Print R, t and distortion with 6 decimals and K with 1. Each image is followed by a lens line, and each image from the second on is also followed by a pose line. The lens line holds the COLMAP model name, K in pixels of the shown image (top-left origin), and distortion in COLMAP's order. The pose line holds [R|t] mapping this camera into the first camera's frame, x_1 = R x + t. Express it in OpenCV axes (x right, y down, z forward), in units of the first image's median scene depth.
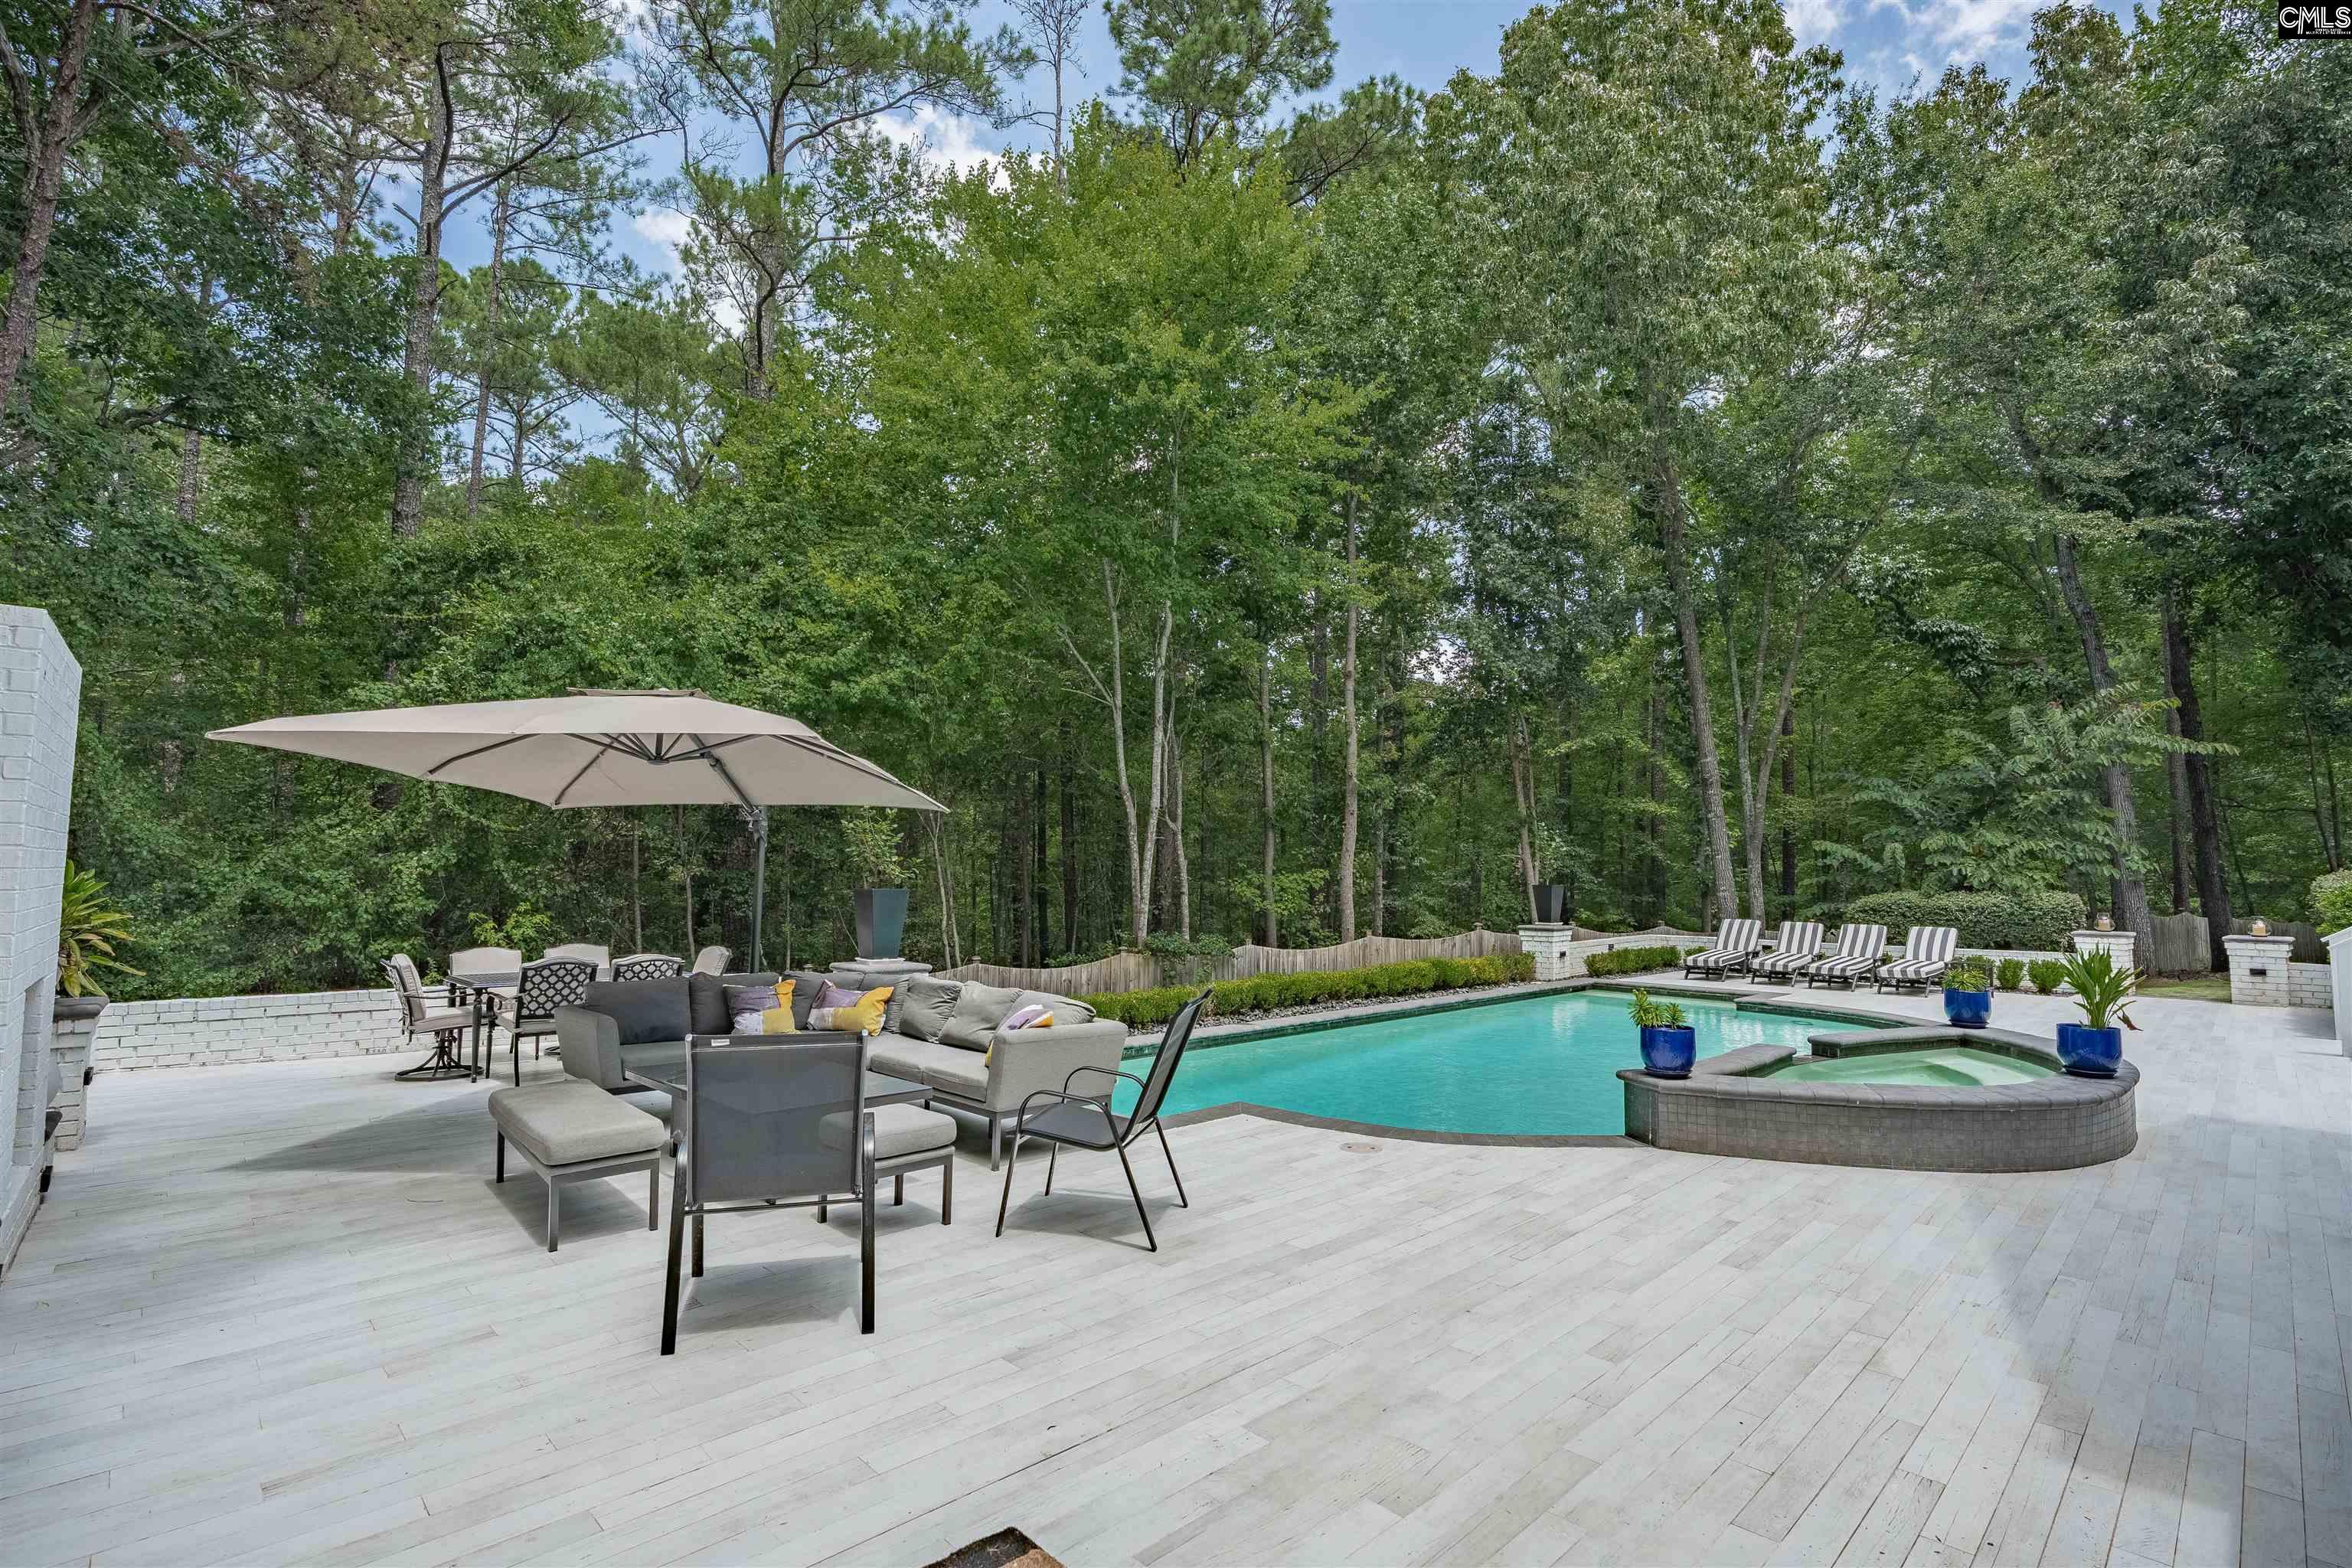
lens RADIAL K [[1090.3, 0, 1179.3], [0, 1090.3, 771.5], [0, 0, 1]] dist [-0.020598, 0.000510]
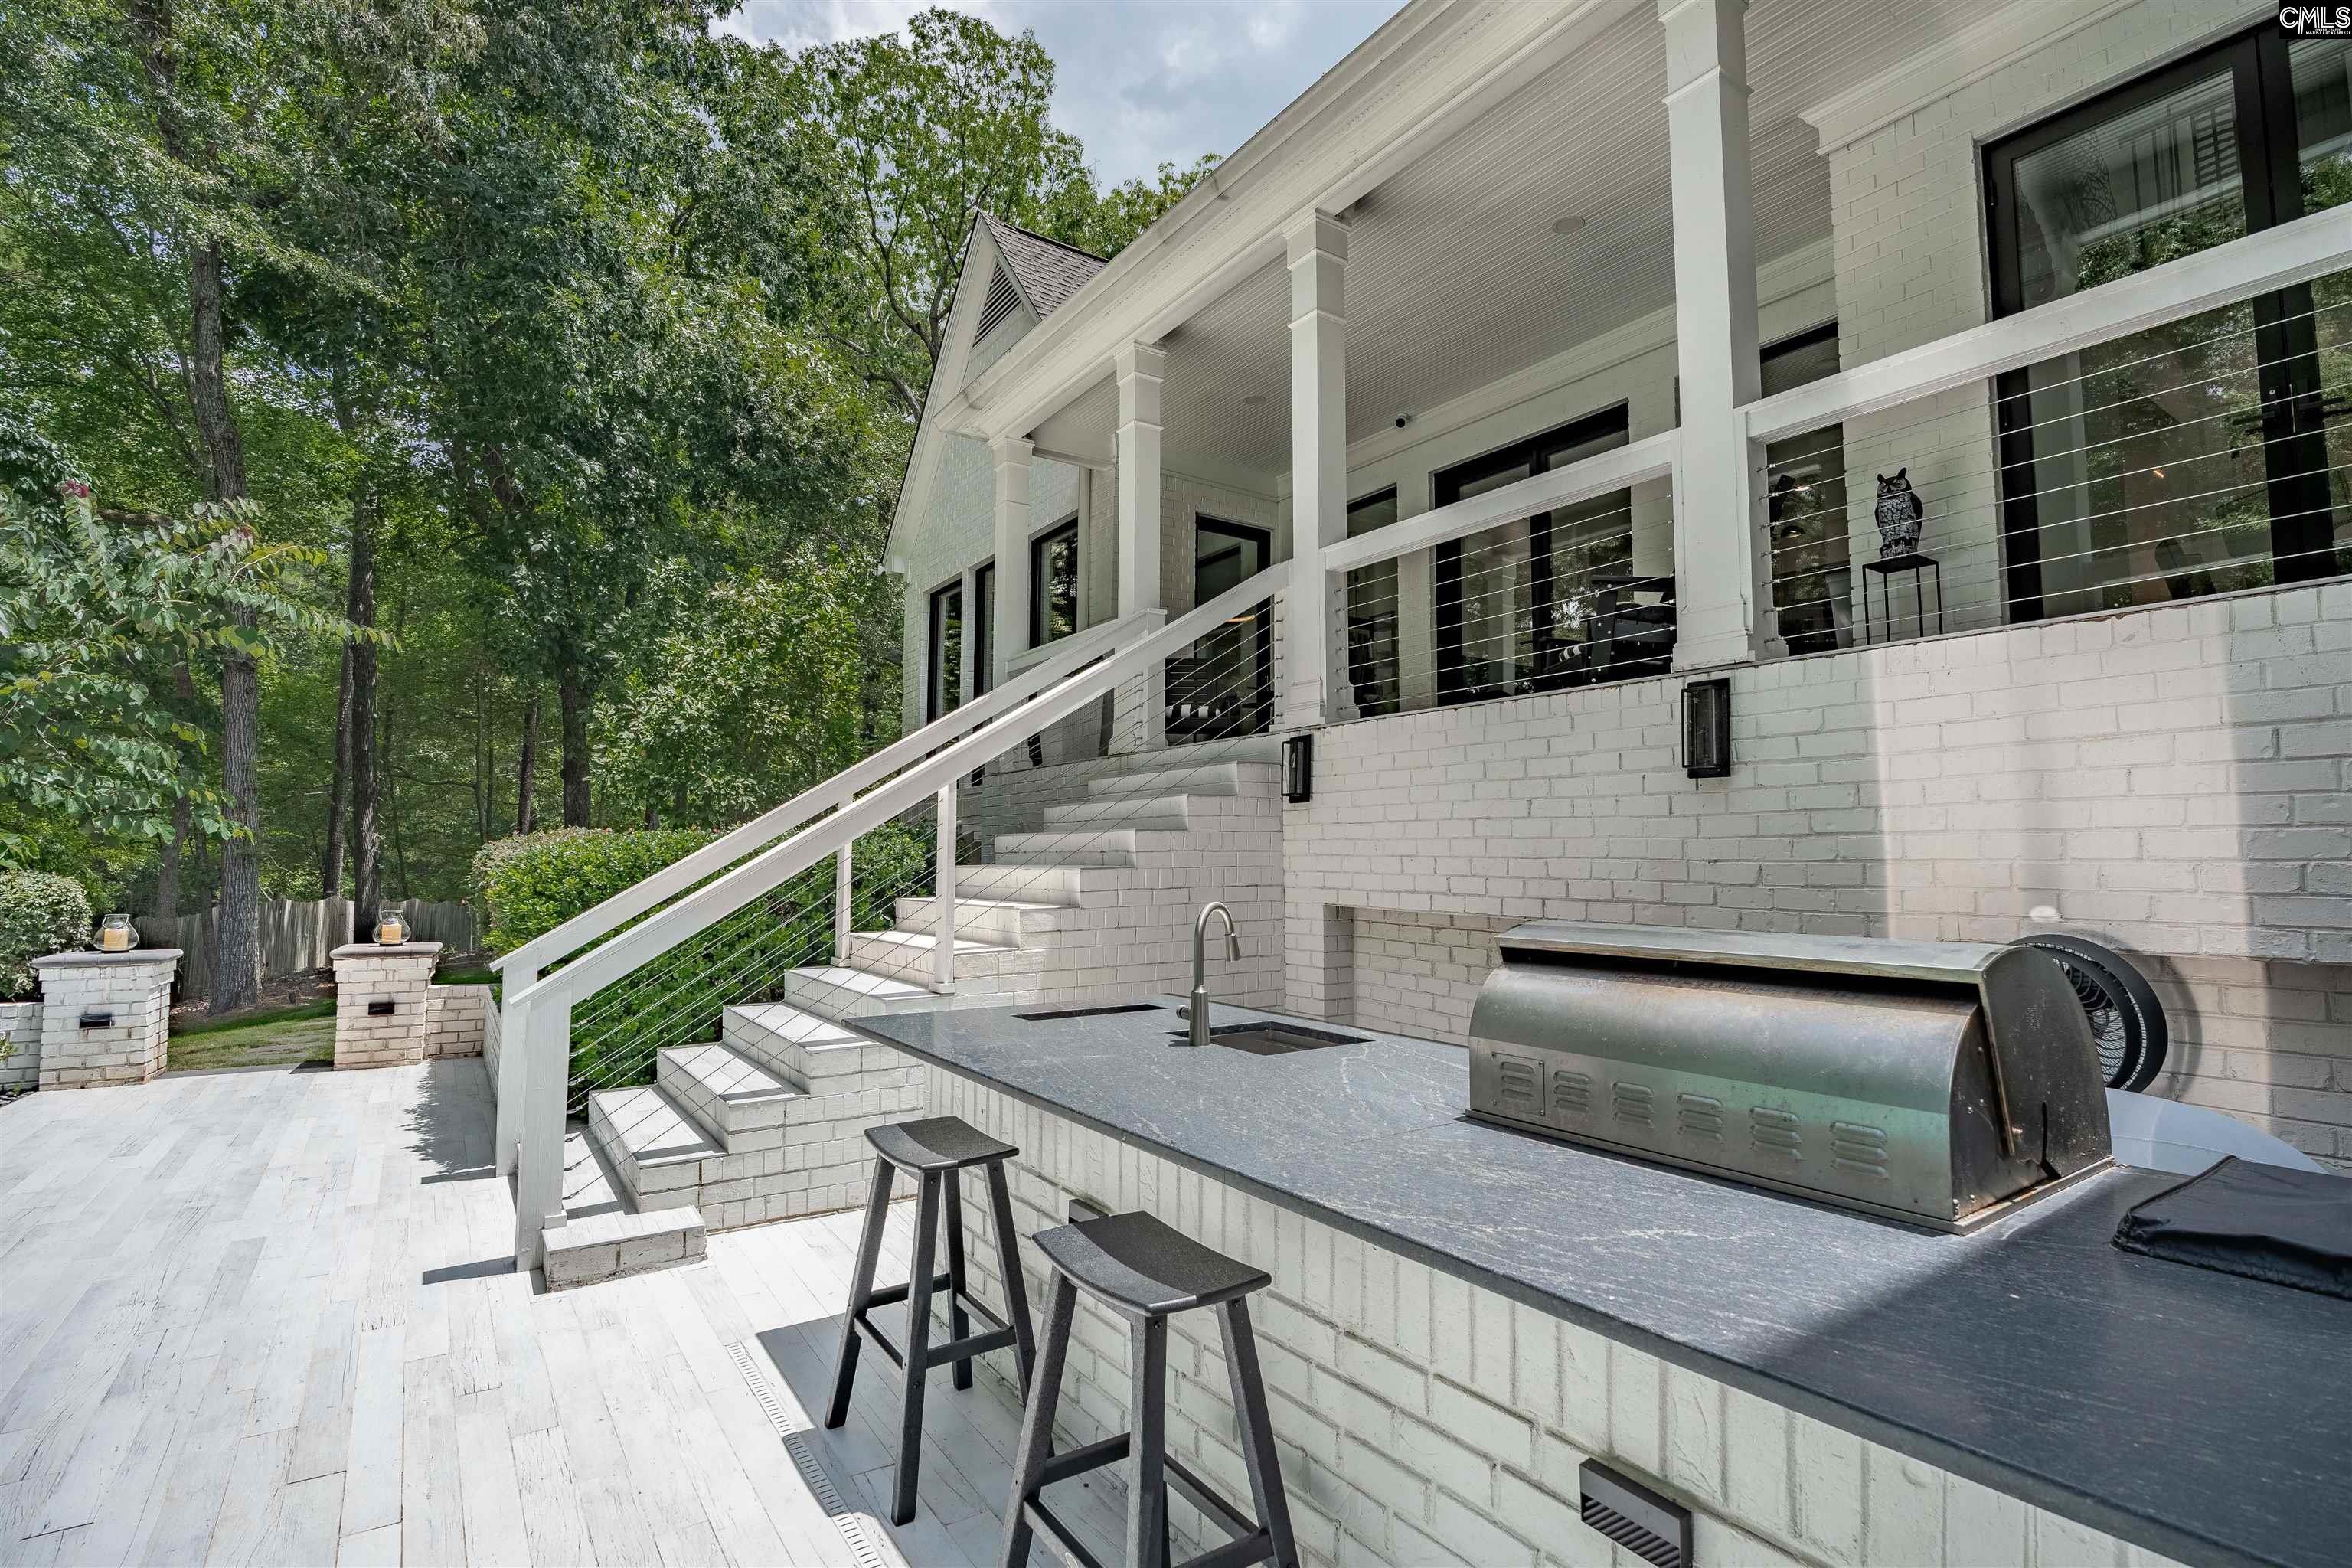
lens RADIAL K [[1096.7, 0, 1176.0], [0, 1096.7, 784.0], [0, 0, 1]] dist [-0.024717, 0.000789]
pose [[0.174049, 0.062070, 0.982779, 0.426382], [-0.090674, 0.994782, -0.046770, 0.047139], [-0.980553, -0.080972, 0.178769, 0.409916]]
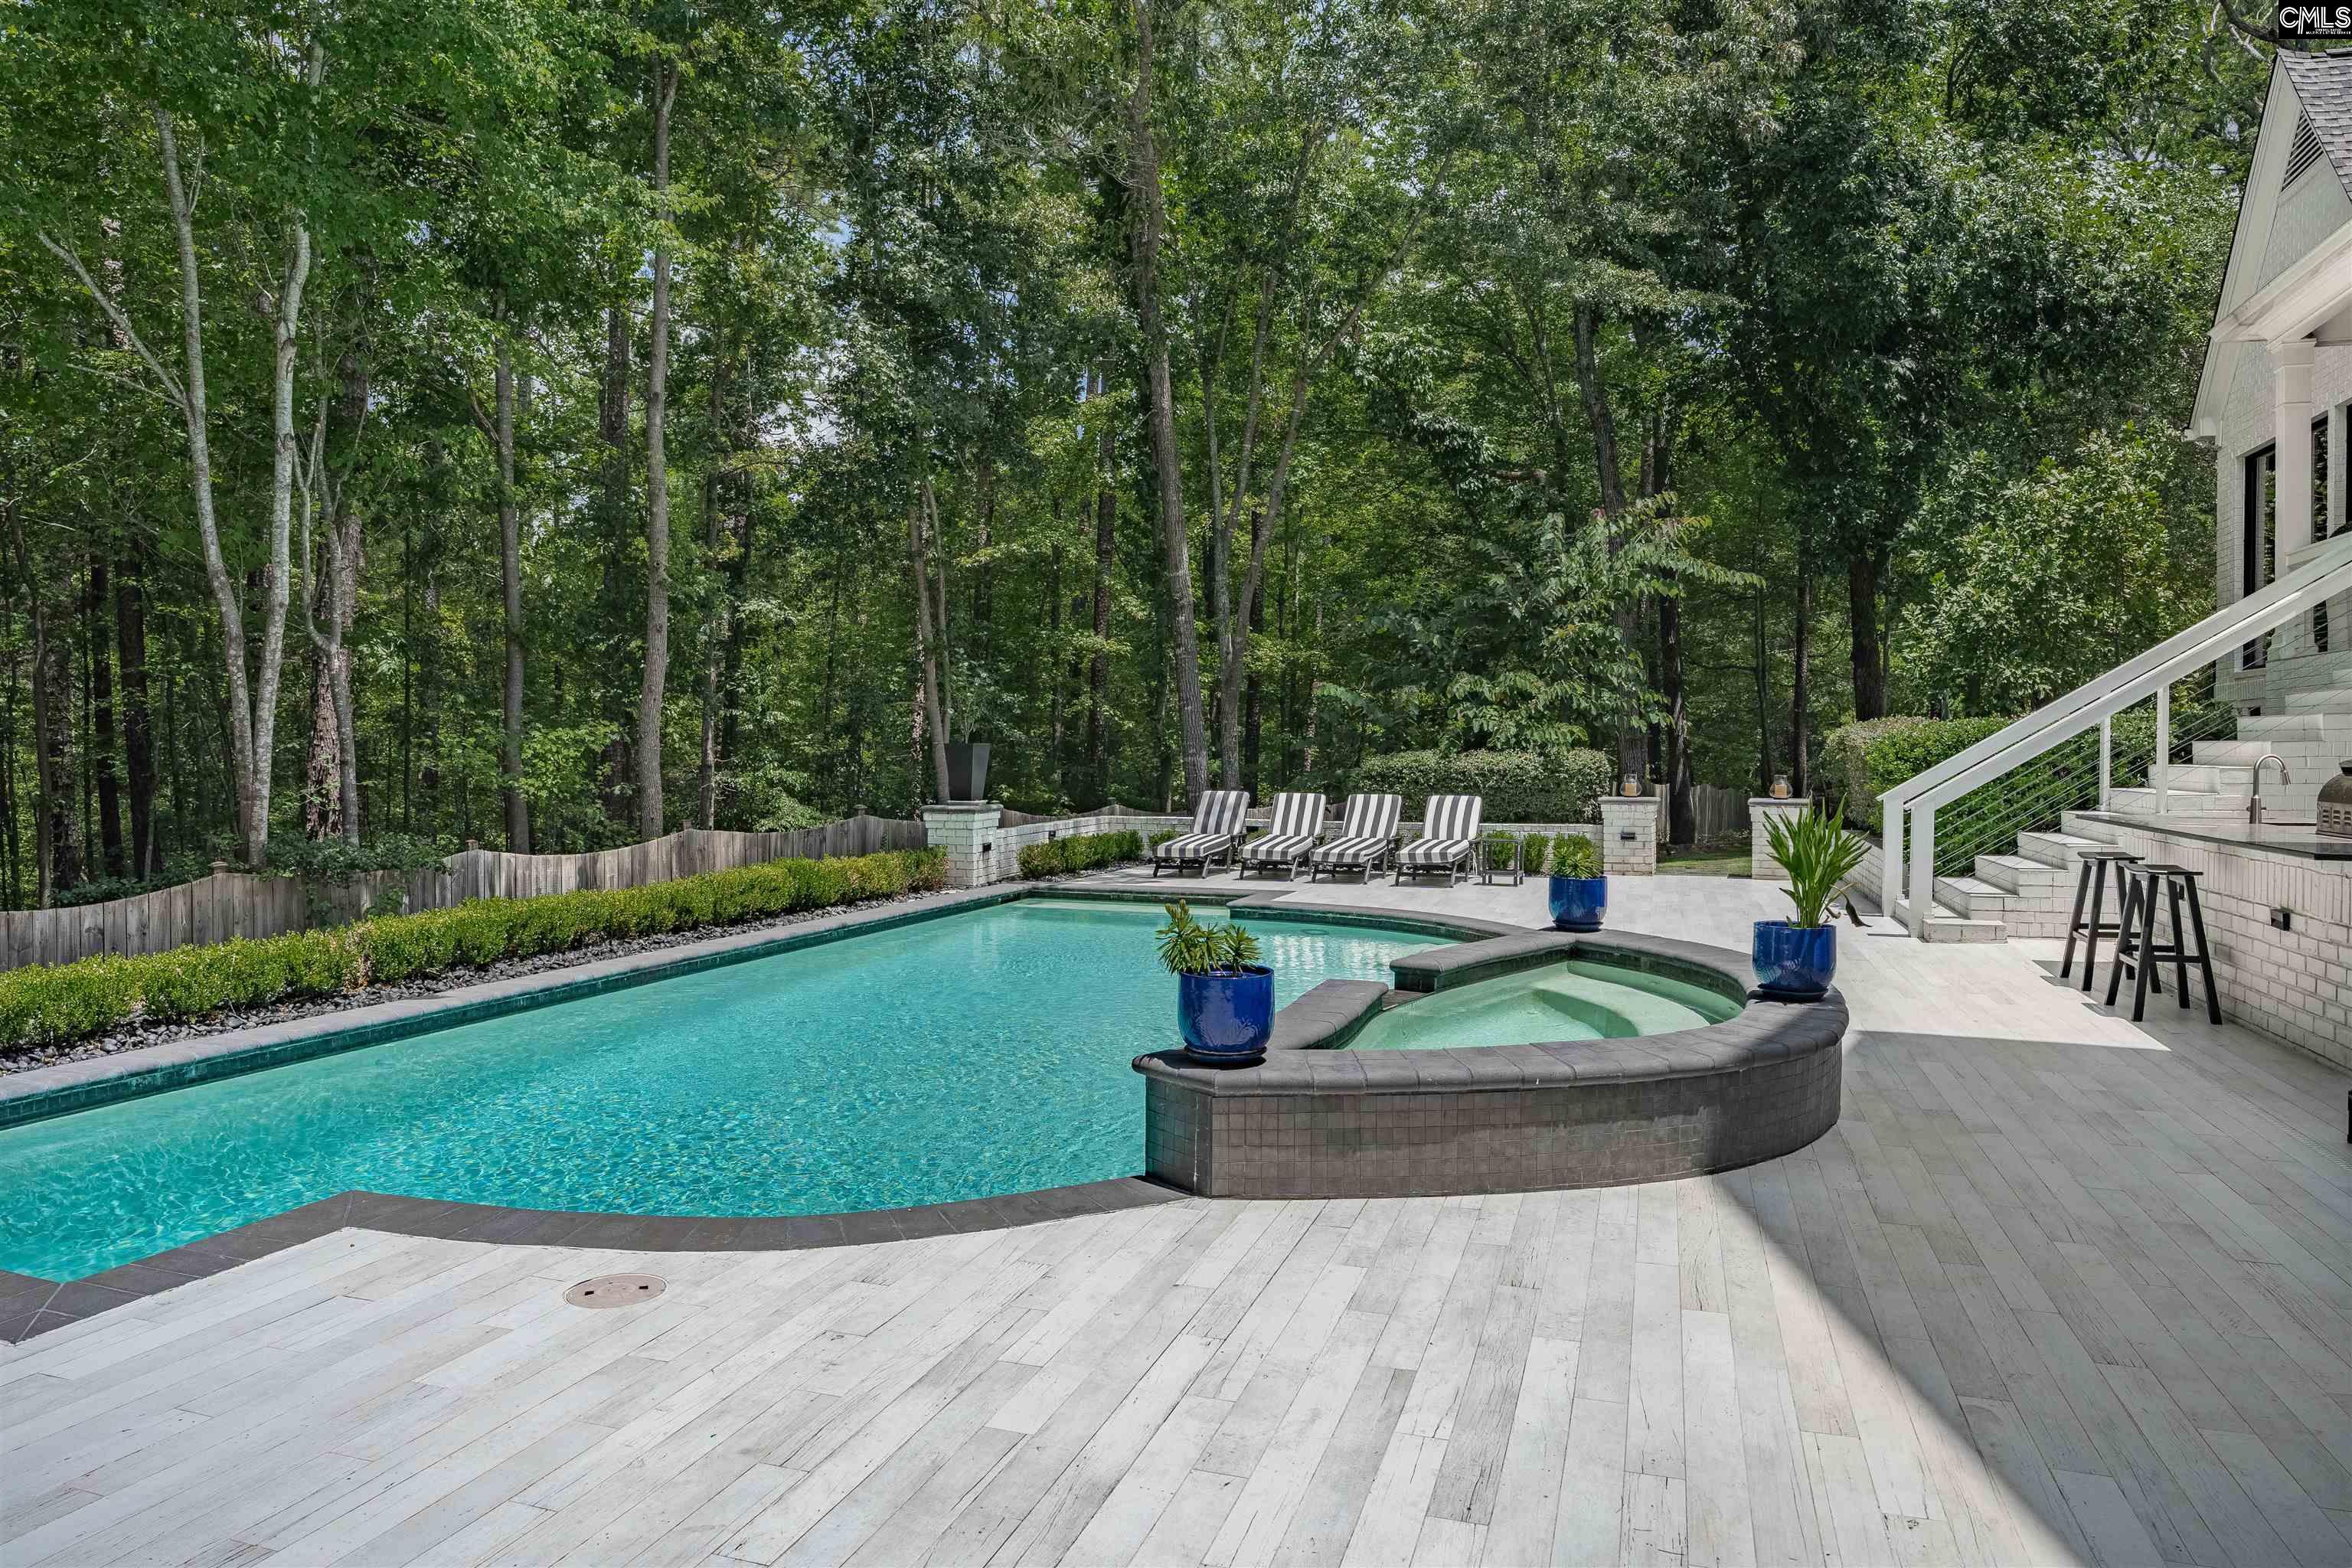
lens RADIAL K [[1499.9, 0, 1176.0], [0, 1499.9, 784.0], [0, 0, 1]] dist [-0.047929, 0.003230]
pose [[0.887858, -0.016757, 0.459811, 0.037935], [-0.037706, 0.993325, 0.109008, 0.027043], [-0.458569, -0.114121, 0.881301, 0.154694]]
